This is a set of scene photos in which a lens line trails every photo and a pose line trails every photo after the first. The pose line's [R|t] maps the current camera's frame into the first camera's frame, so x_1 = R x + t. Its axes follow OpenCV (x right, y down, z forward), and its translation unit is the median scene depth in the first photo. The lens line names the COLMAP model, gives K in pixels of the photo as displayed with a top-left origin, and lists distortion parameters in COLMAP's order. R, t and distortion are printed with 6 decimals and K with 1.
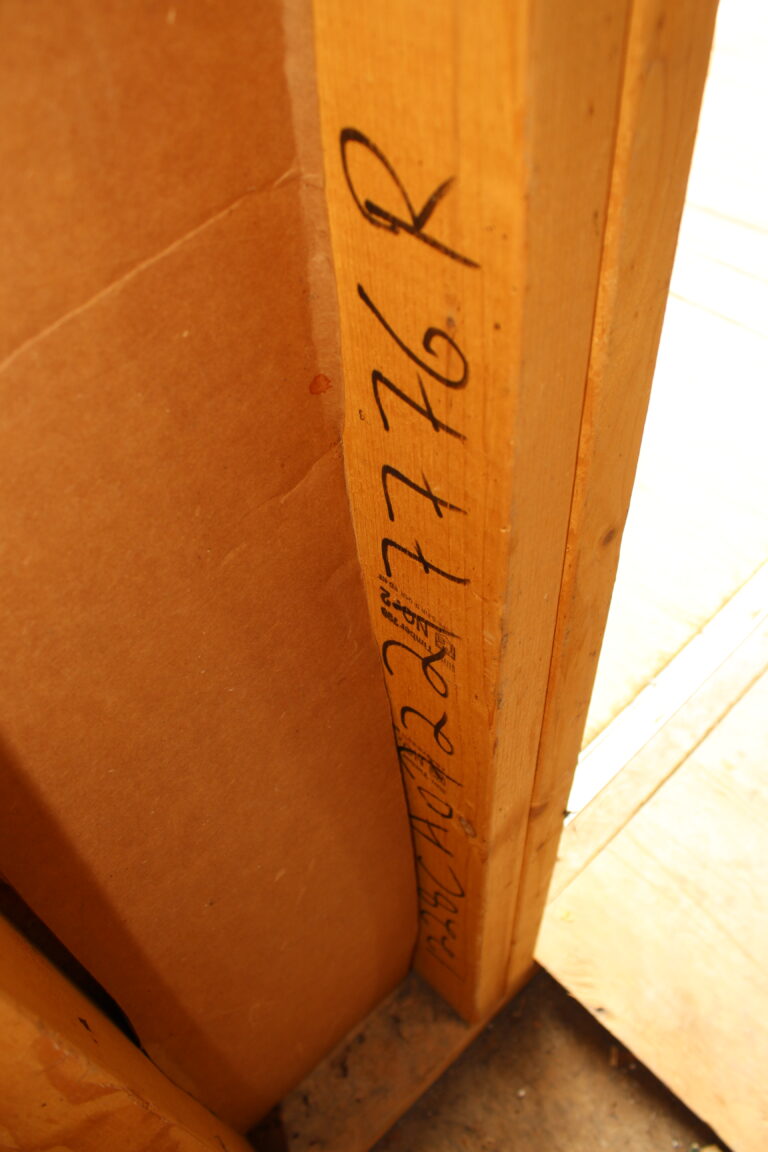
lens RADIAL K [[932.3, 0, 389.9], [0, 932.3, 569.9], [0, 0, 1]] dist [-0.144718, 0.095654]
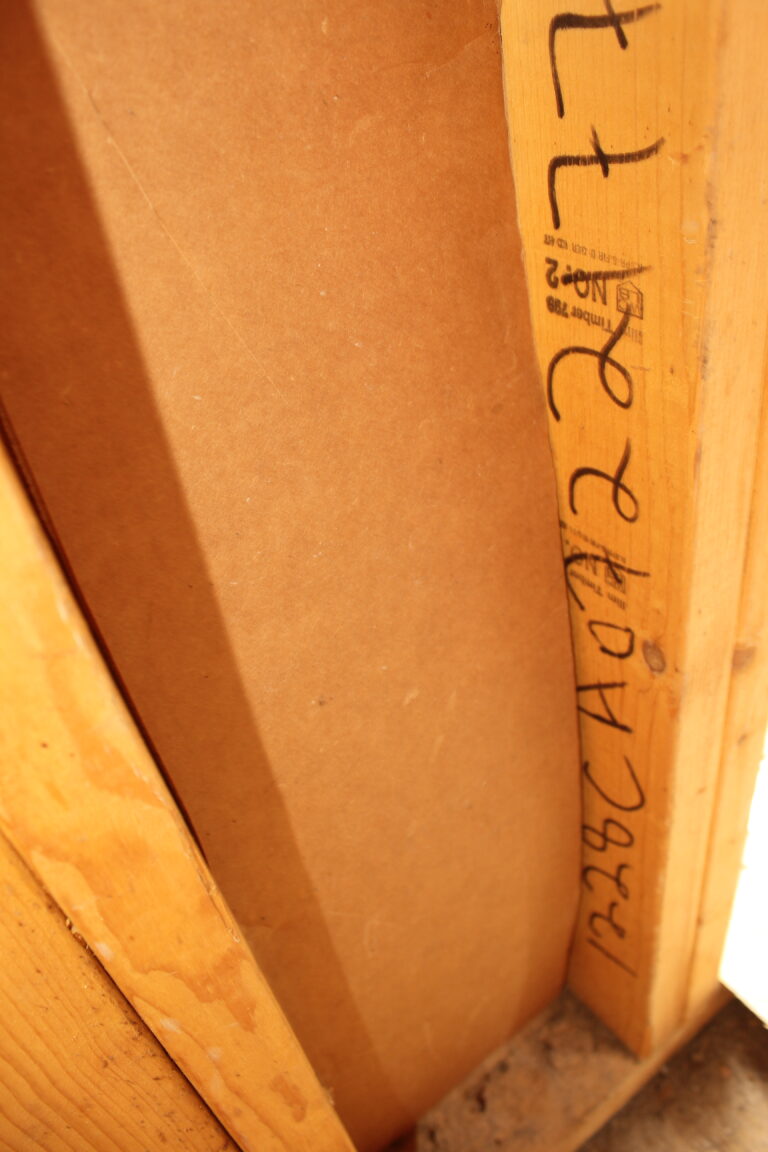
lens RADIAL K [[932.3, 0, 398.3], [0, 932.3, 565.3], [0, 0, 1]] dist [-0.144718, 0.095654]
pose [[0.989016, 0.007080, -0.147636, -0.016529], [-0.031484, 0.986020, -0.163626, 0.387902], [0.144413, 0.166476, 0.975413, 0.231029]]
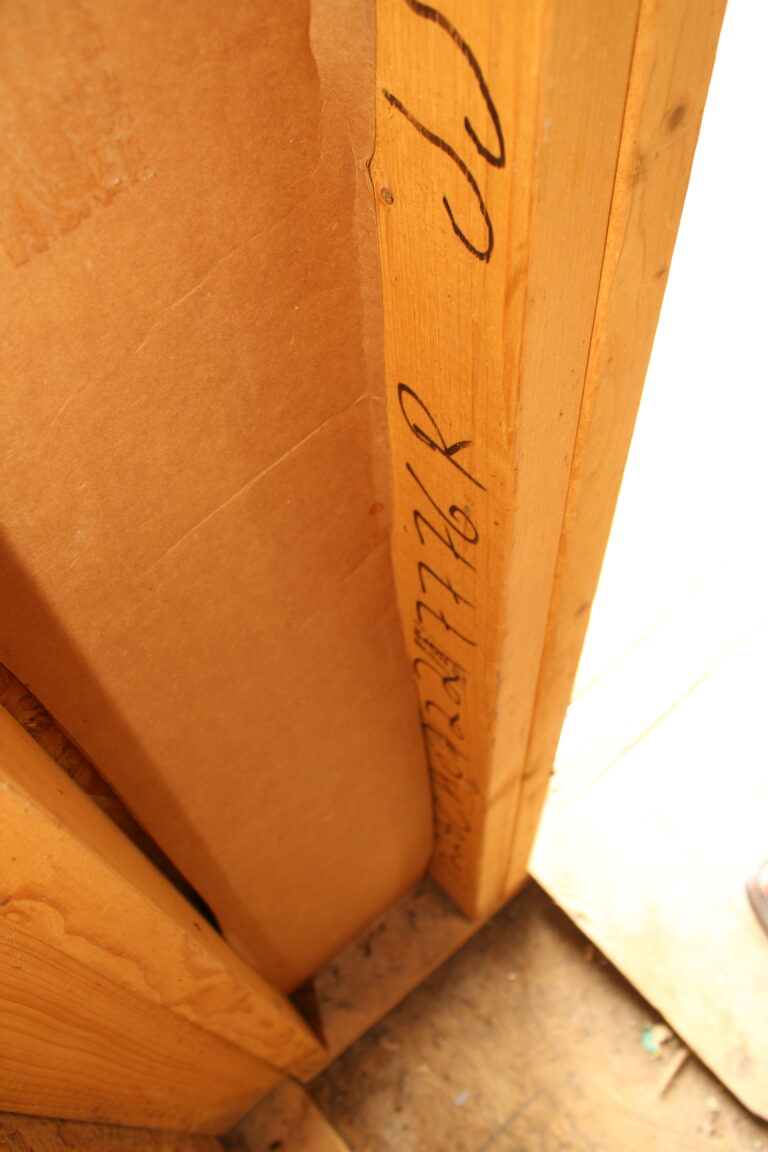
lens RADIAL K [[932.3, 0, 389.7], [0, 932.3, 574.1], [0, 0, 1]] dist [-0.144718, 0.095654]
pose [[0.998391, 0.044901, -0.034634, -0.001699], [-0.040066, 0.990769, 0.129502, -0.215223], [0.040129, -0.127906, 0.990974, -0.309942]]
